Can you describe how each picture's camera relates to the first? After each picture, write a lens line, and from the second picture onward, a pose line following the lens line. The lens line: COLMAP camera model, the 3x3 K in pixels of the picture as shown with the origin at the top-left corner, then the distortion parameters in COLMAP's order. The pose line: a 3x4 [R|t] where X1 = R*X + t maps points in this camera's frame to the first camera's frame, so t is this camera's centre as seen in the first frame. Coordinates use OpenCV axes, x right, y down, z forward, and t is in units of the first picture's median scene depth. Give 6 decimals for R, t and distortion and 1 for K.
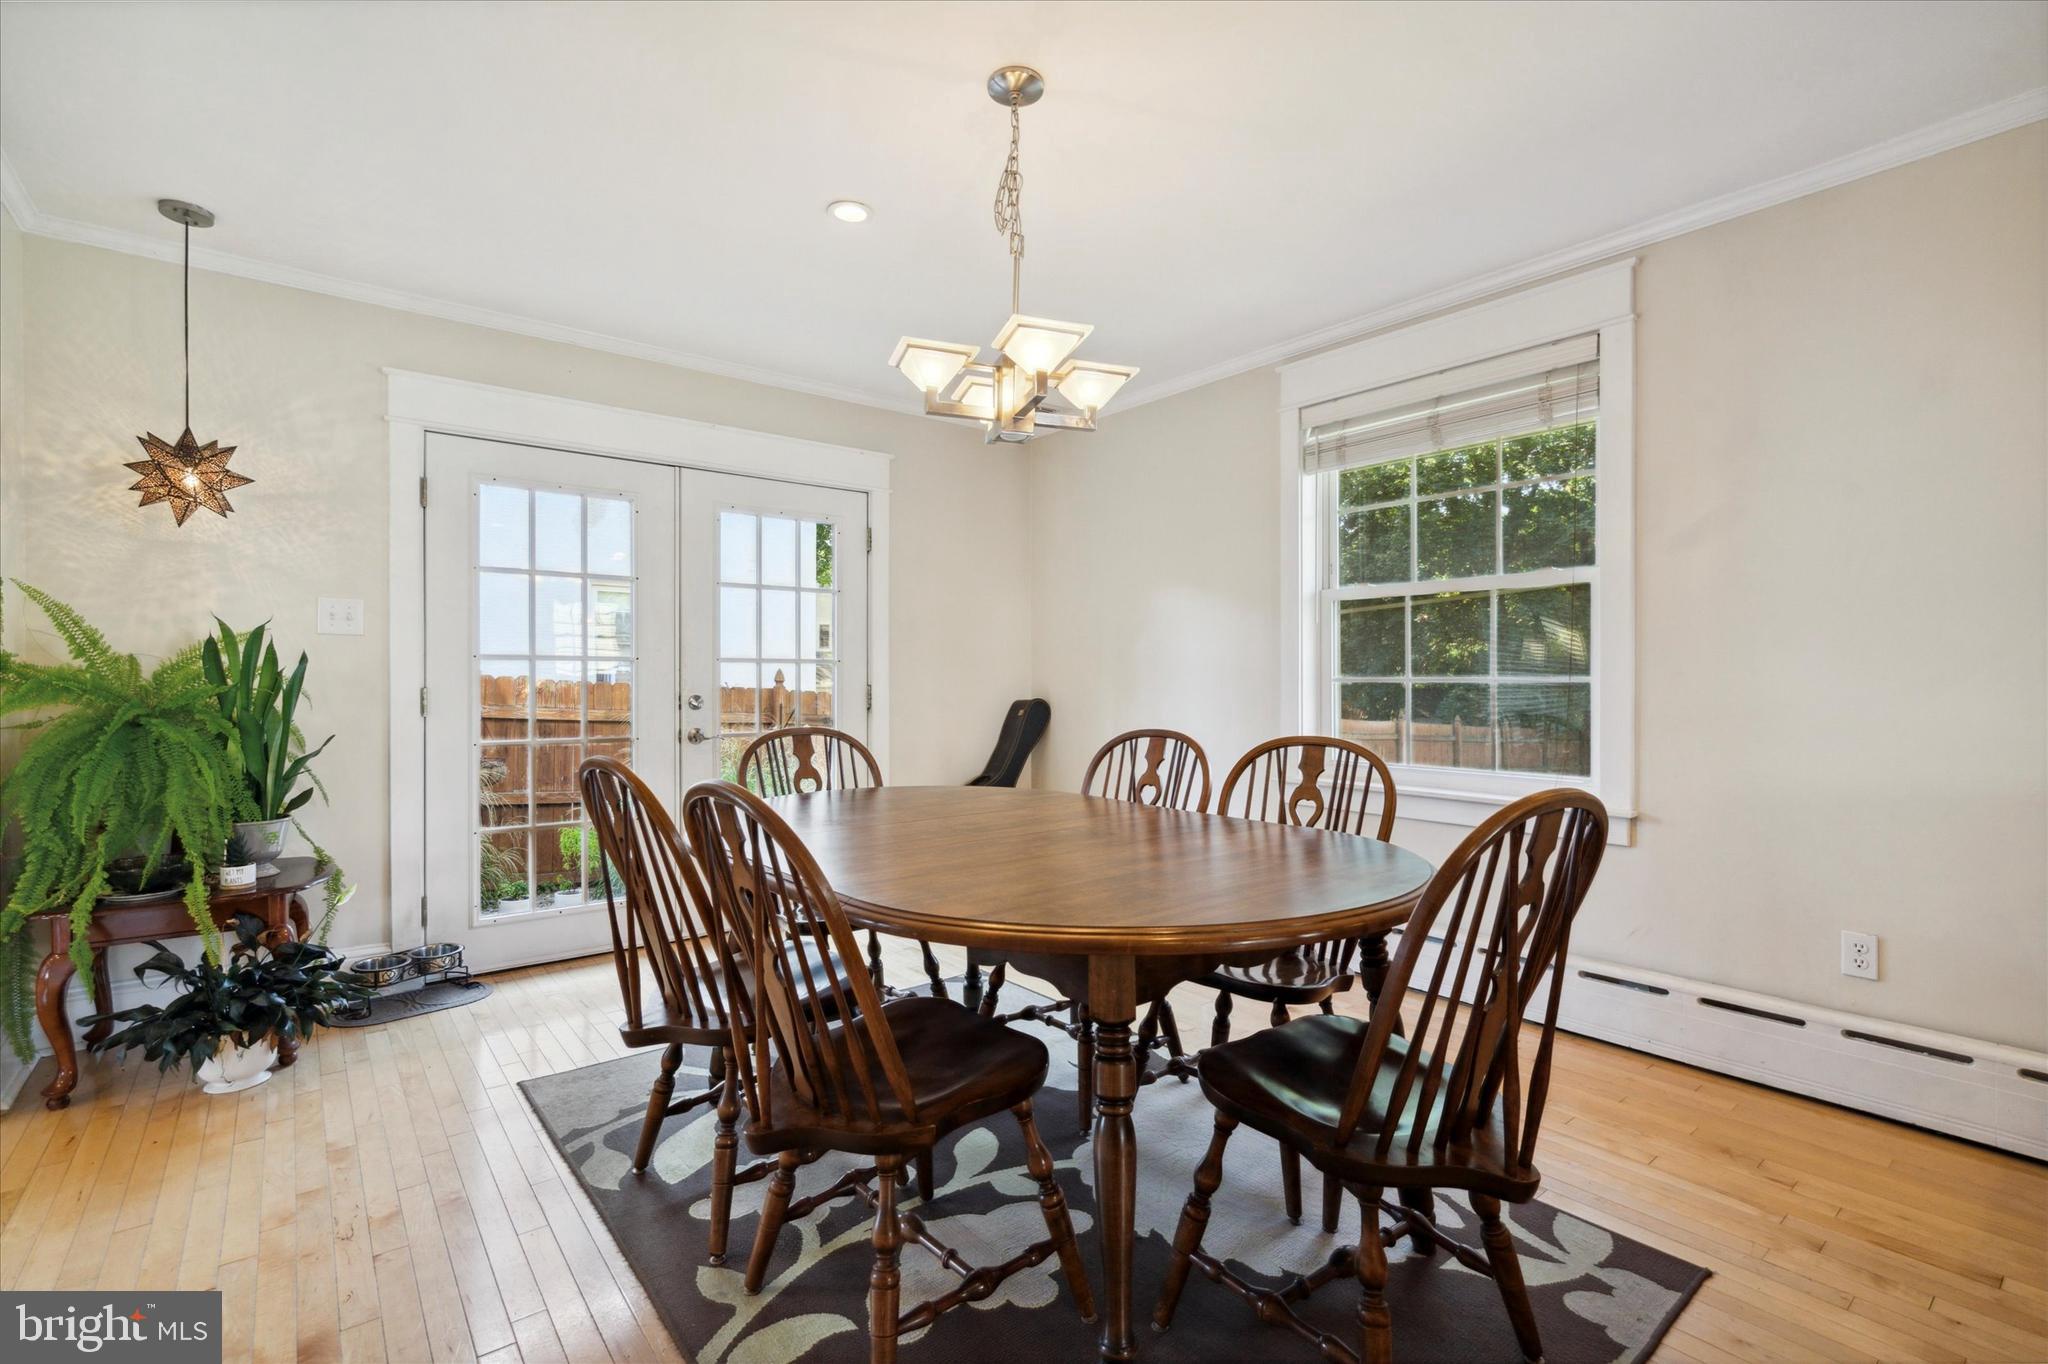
lens RADIAL K [[931.4, 0, 1035.2], [0, 931.4, 685.2], [0, 0, 1]] dist [0.000982, 0.000184]
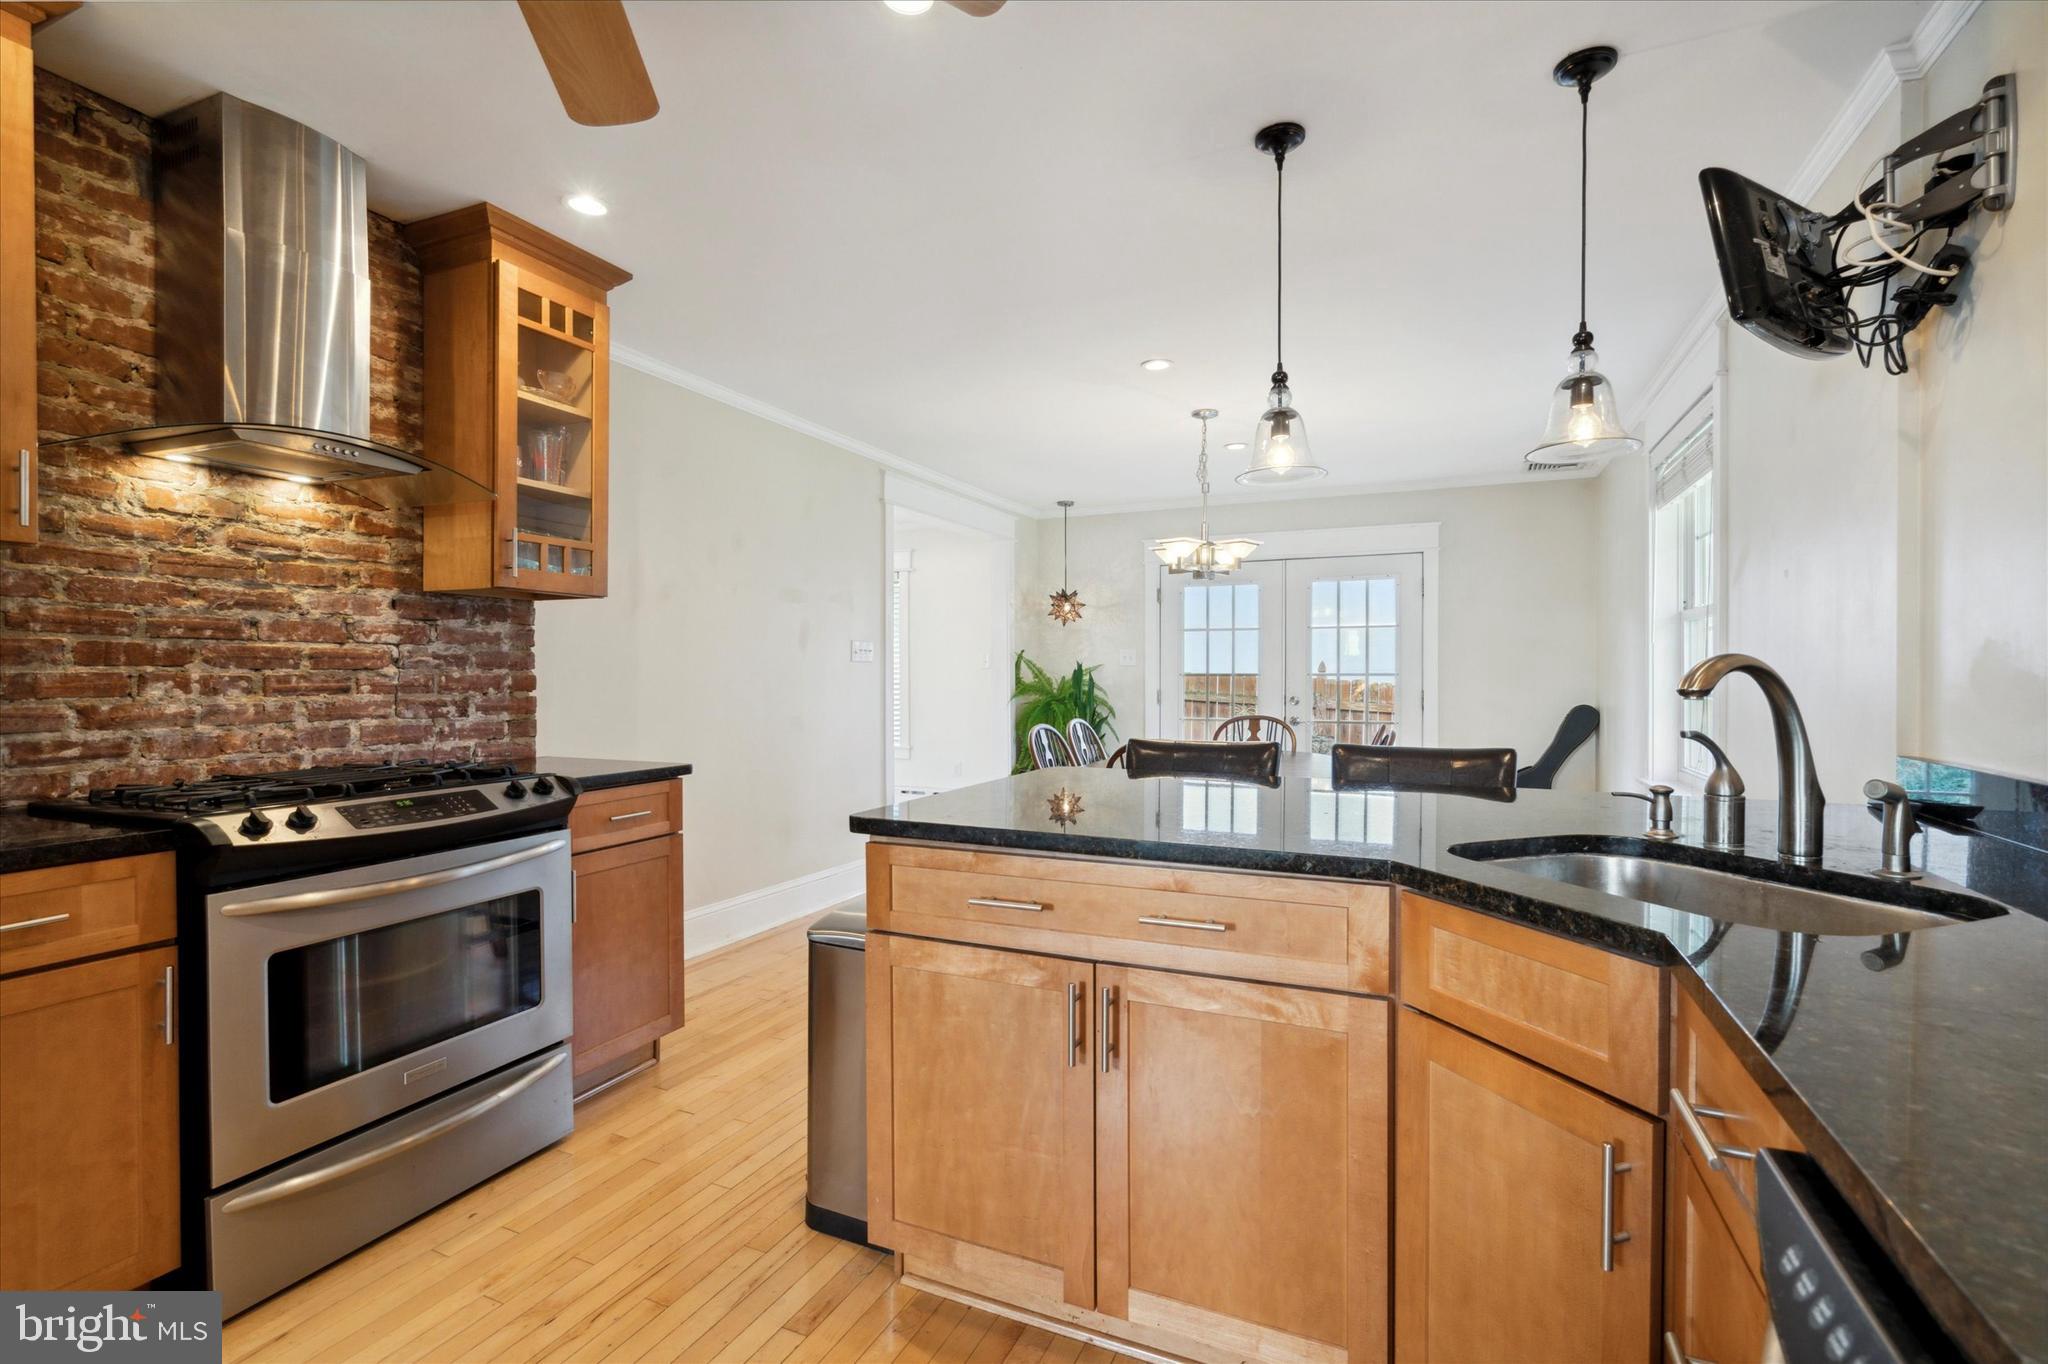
lens RADIAL K [[928.1, 0, 1024.7], [0, 928.1, 690.9], [0, 0, 1]] dist [0.000013, 0.000555]
pose [[0.454239, 0.015229, -0.890750, 1.319813], [-0.002967, 0.999874, 0.015582, -0.033944], [0.890875, -0.004435, 0.454227, -0.255987]]
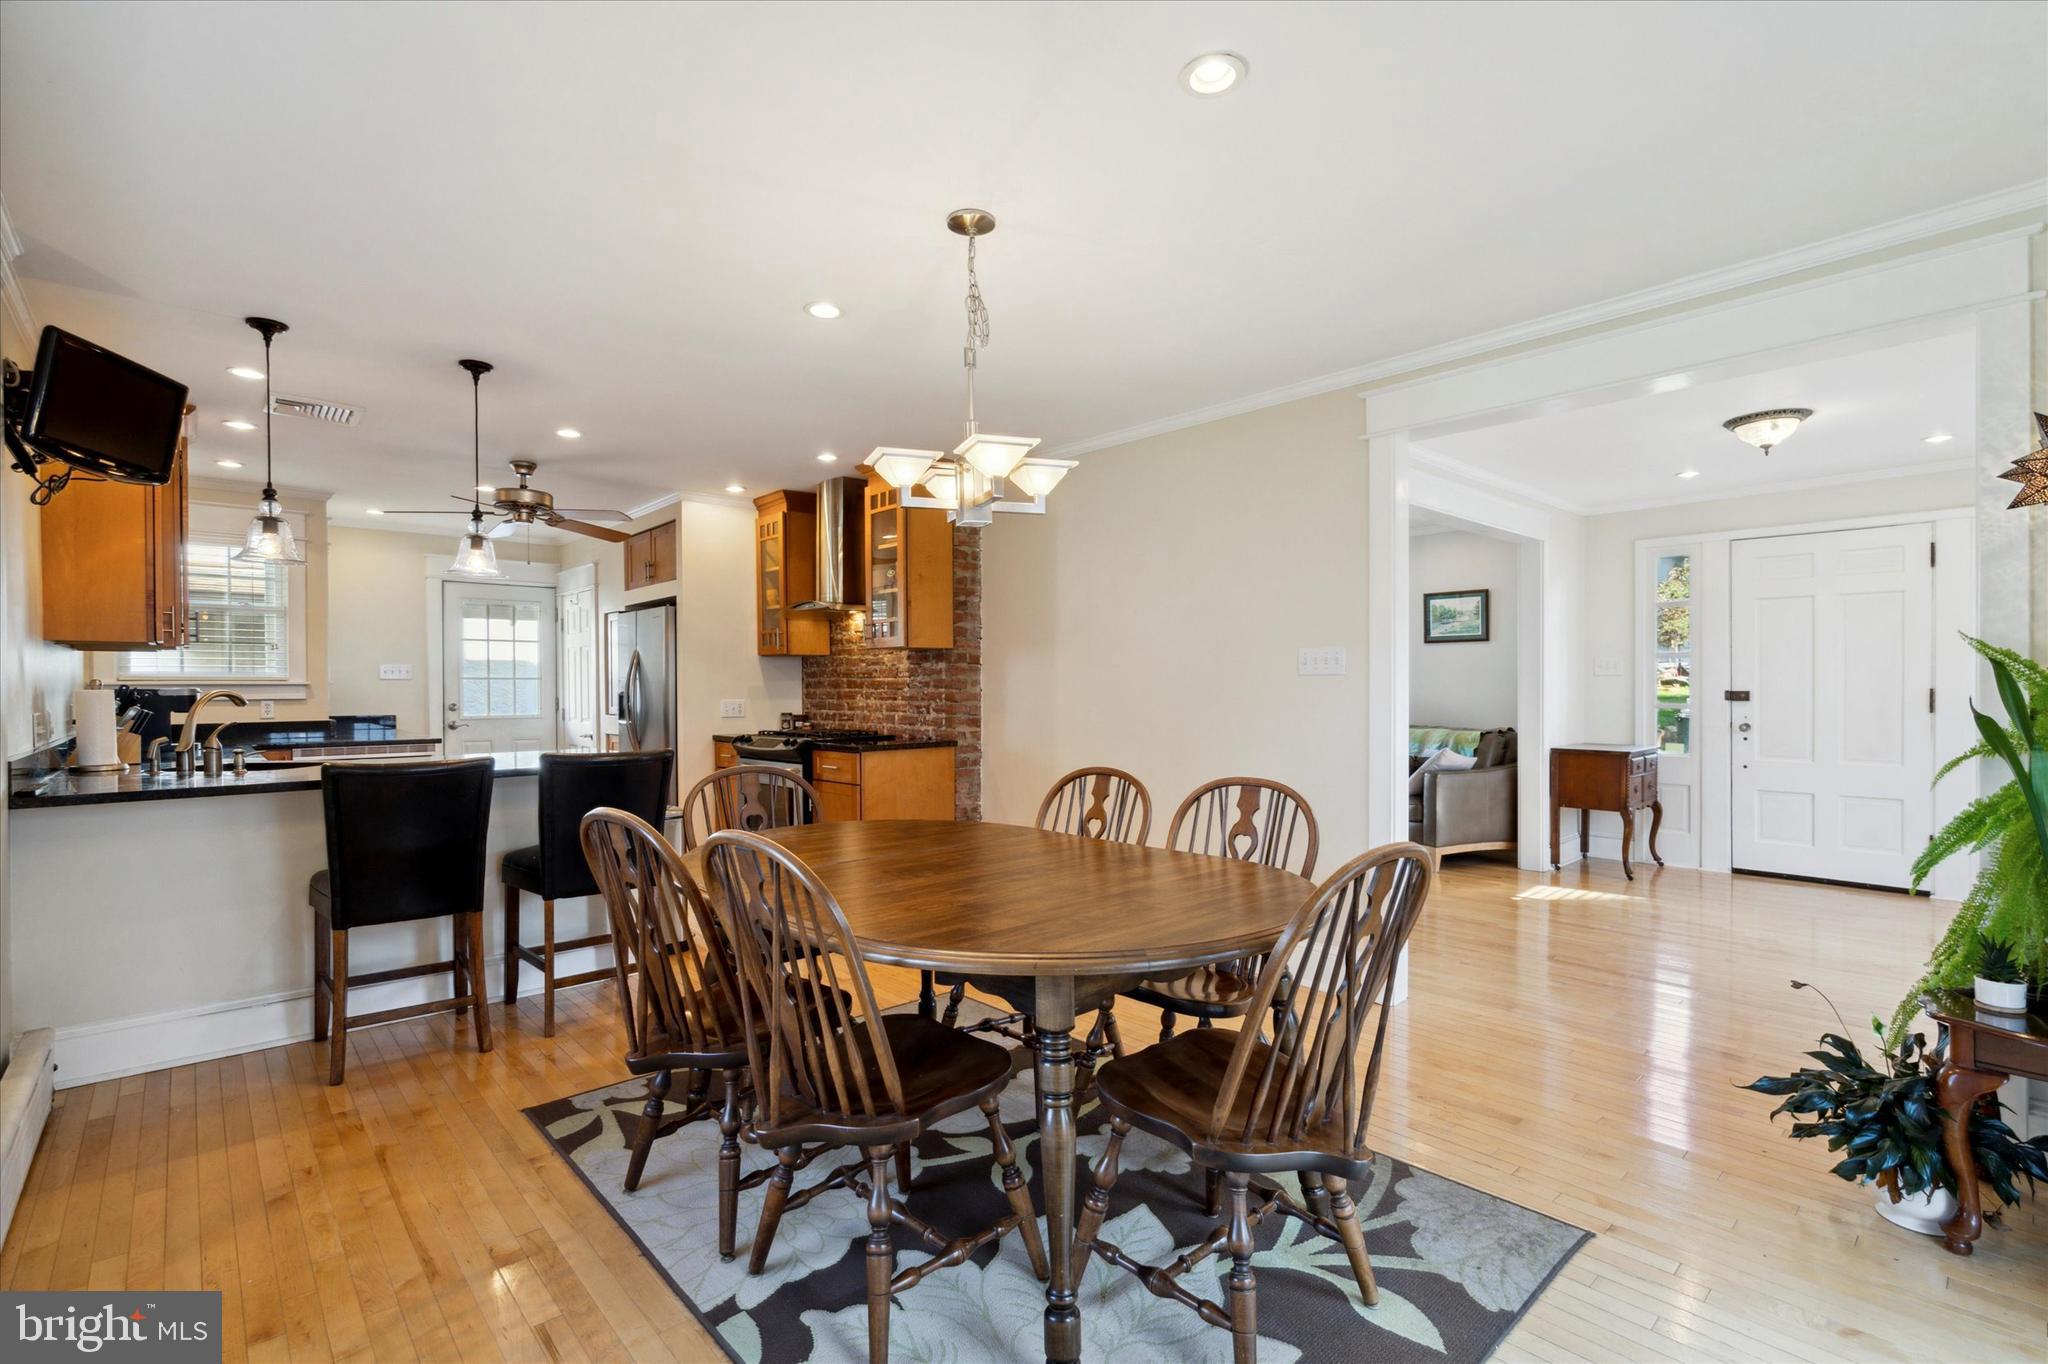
lens RADIAL K [[928.1, 0, 1024.7], [0, 928.1, 690.9], [0, 0, 1]] dist [0.000013, 0.000555]
pose [[-0.998469, 0.004515, -0.055126, -0.018278], [0.004150, 0.999969, 0.006741, -0.048570], [0.055154, 0.006502, -0.998457, 1.684073]]
